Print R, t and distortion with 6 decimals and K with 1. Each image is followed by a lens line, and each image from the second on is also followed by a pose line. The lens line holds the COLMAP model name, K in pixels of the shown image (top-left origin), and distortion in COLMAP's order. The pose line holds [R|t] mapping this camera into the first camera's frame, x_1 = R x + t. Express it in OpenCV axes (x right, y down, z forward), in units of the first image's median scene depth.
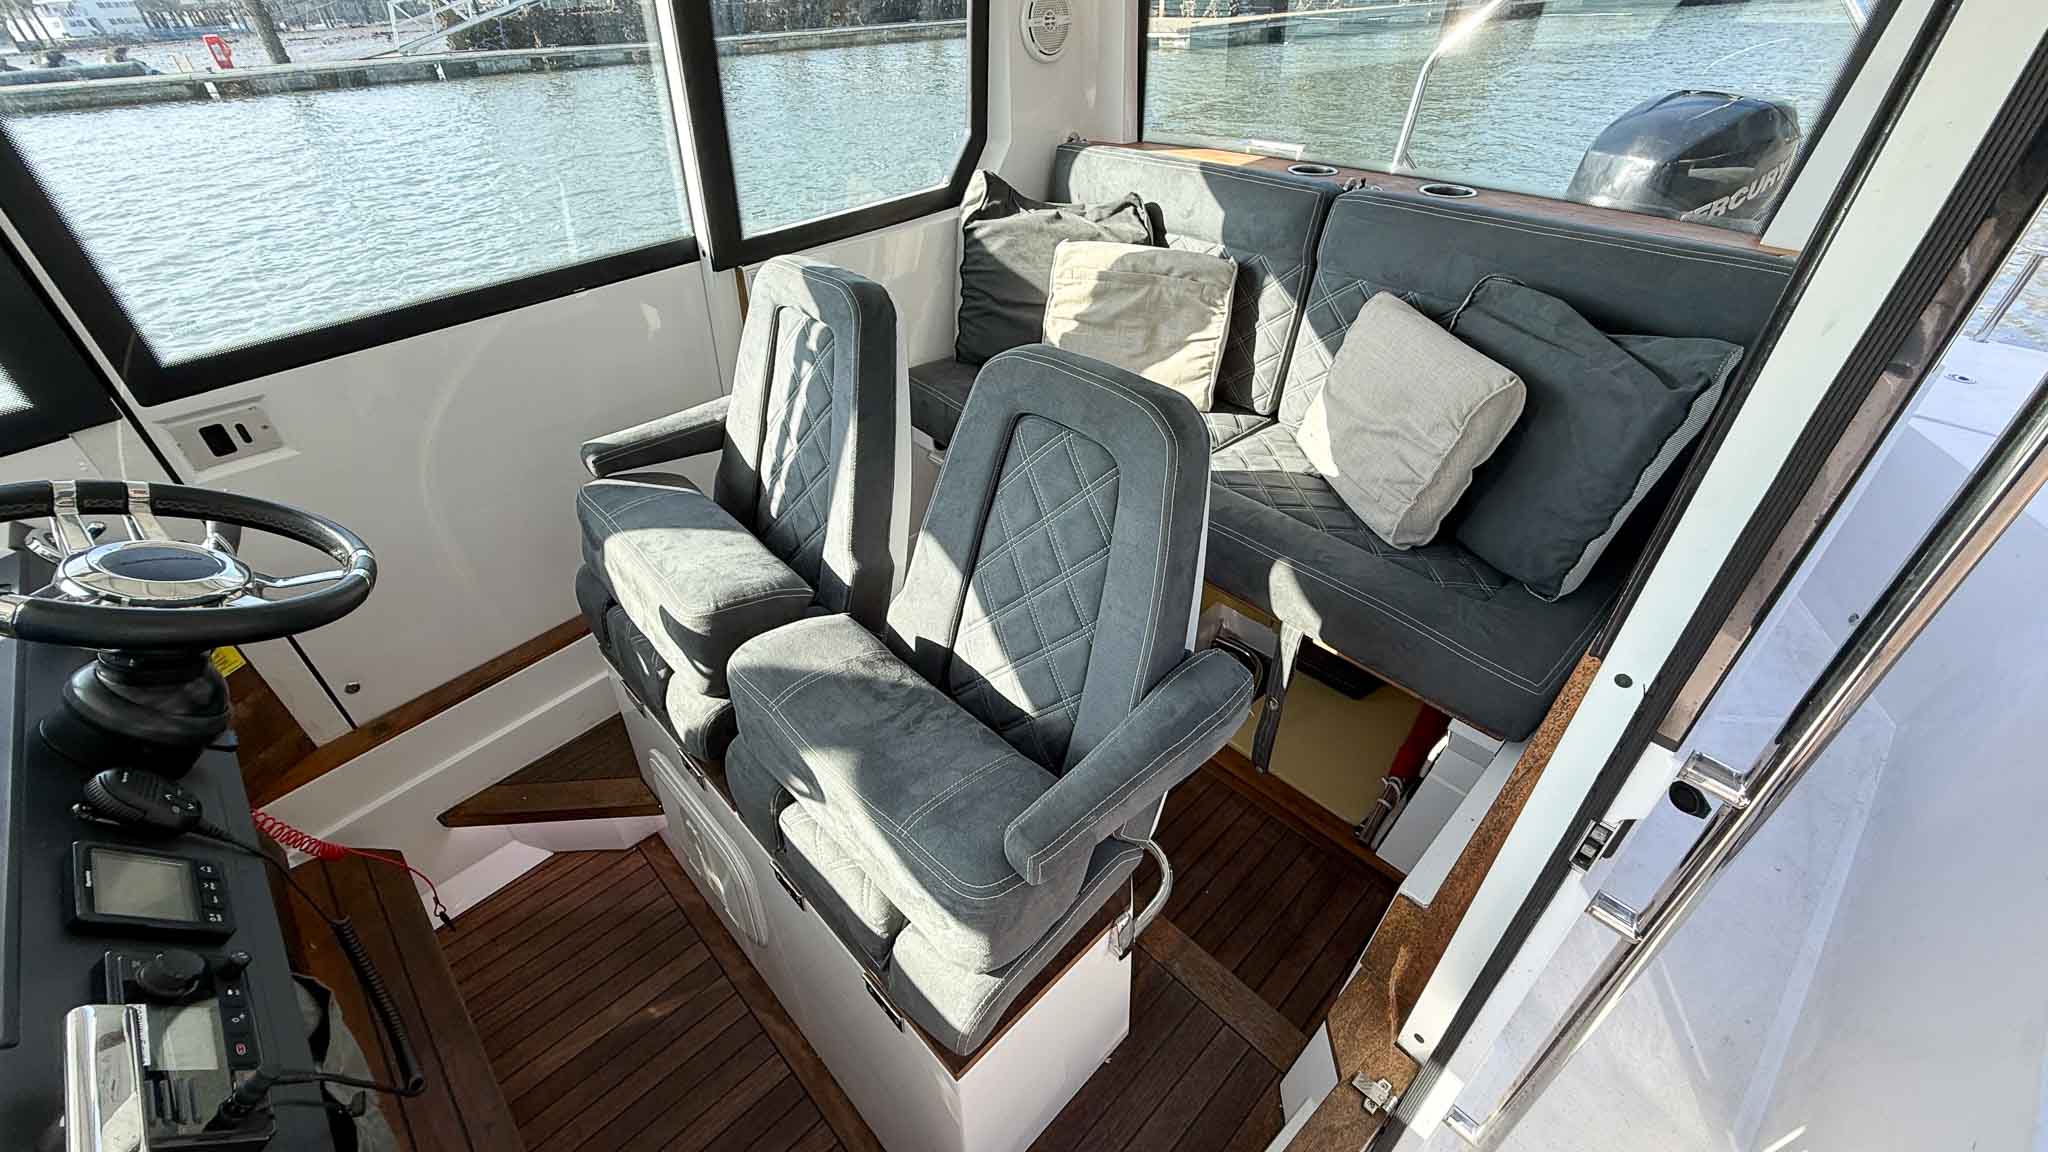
lens RADIAL K [[816.7, 0, 1028.3], [0, 816.7, 567.6], [0, 0, 1]] dist [0.001770, -0.000453]
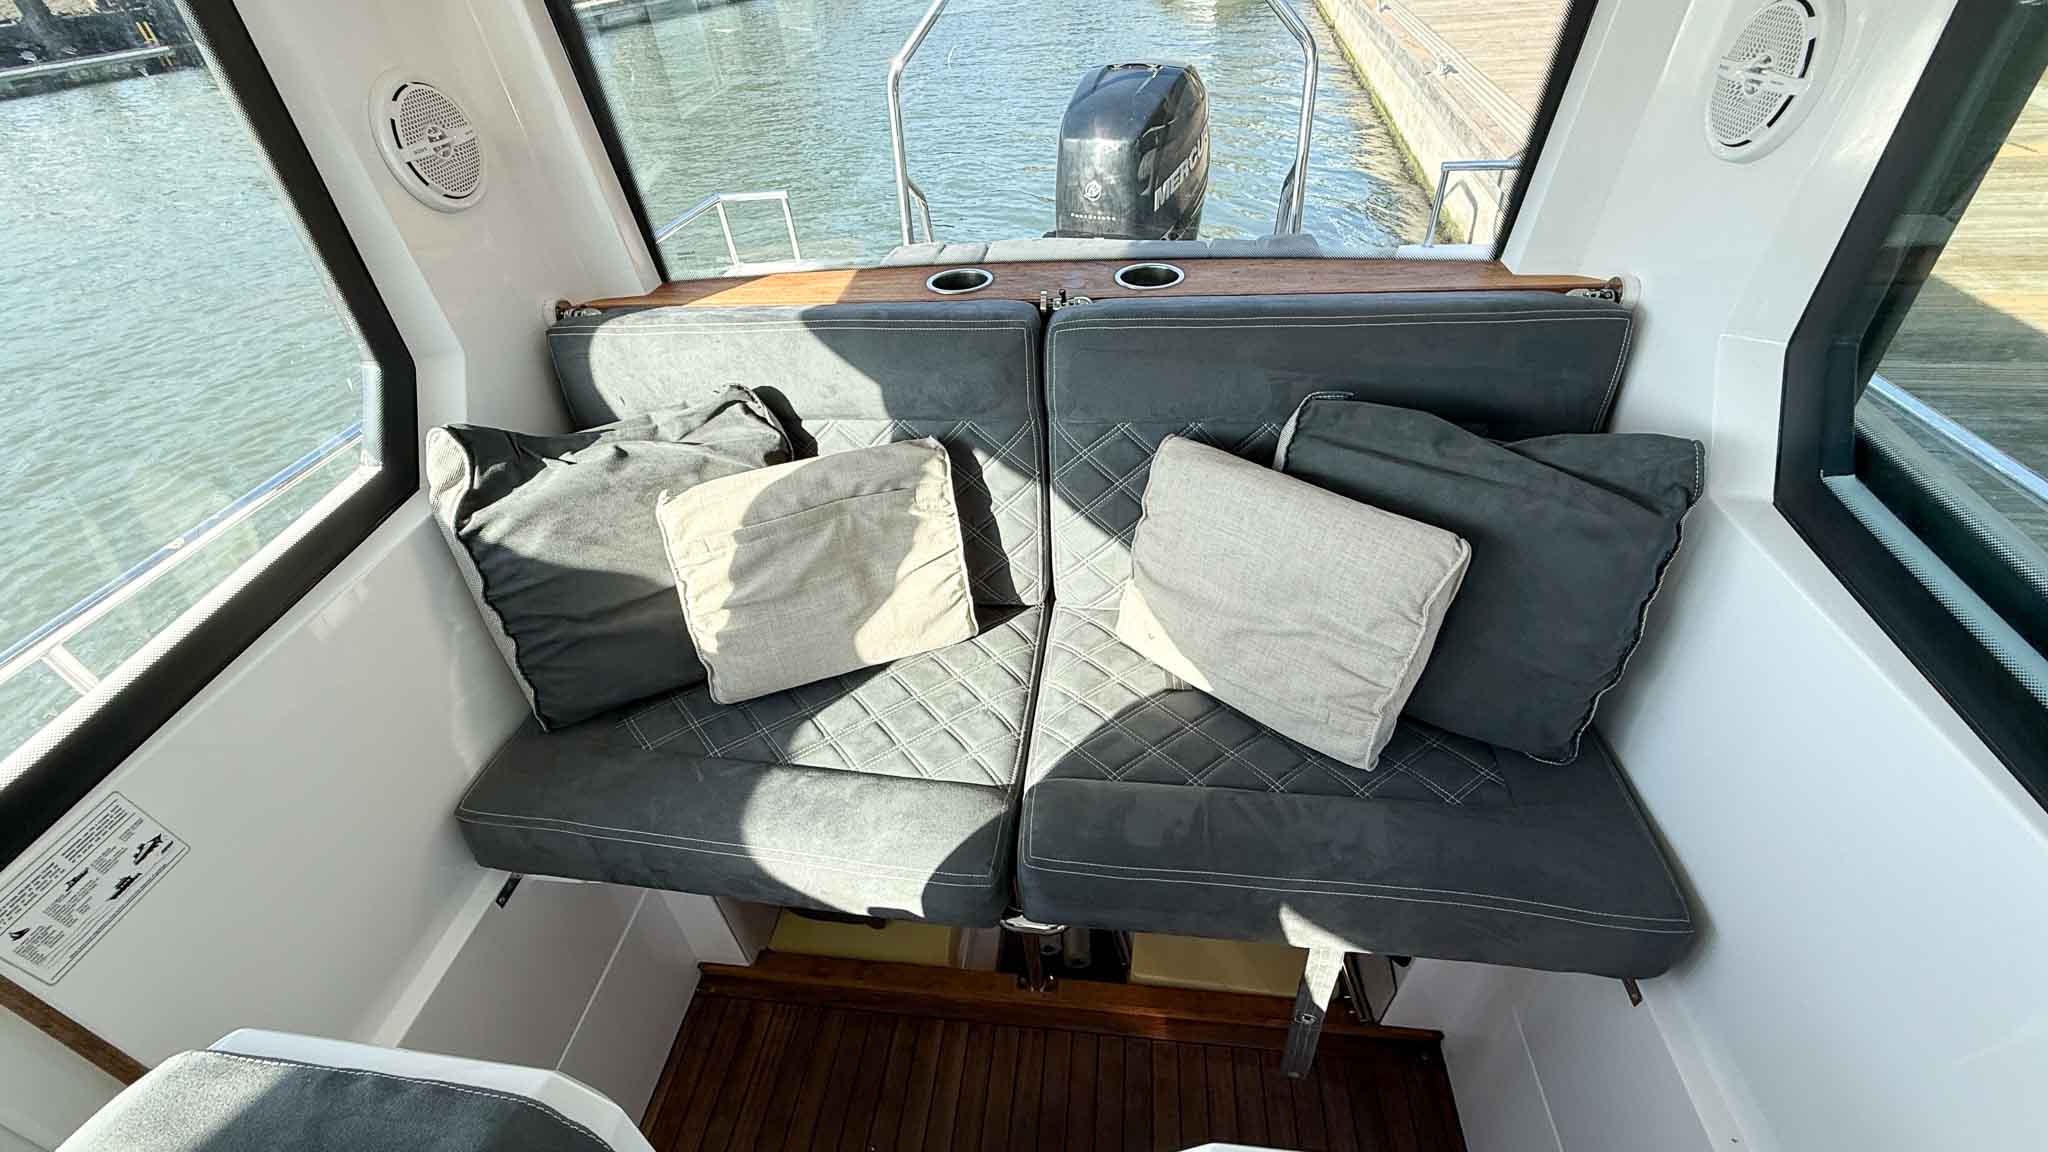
lens RADIAL K [[816.7, 0, 1030.5], [0, 816.7, 573.1], [0, 0, 1]] dist [0.001770, -0.000453]
pose [[0.776773, -0.428358, 0.461664, -0.044777], [0.421468, 0.898279, 0.124333, -0.301765], [-0.467962, 0.097999, 0.878298, 0.343887]]
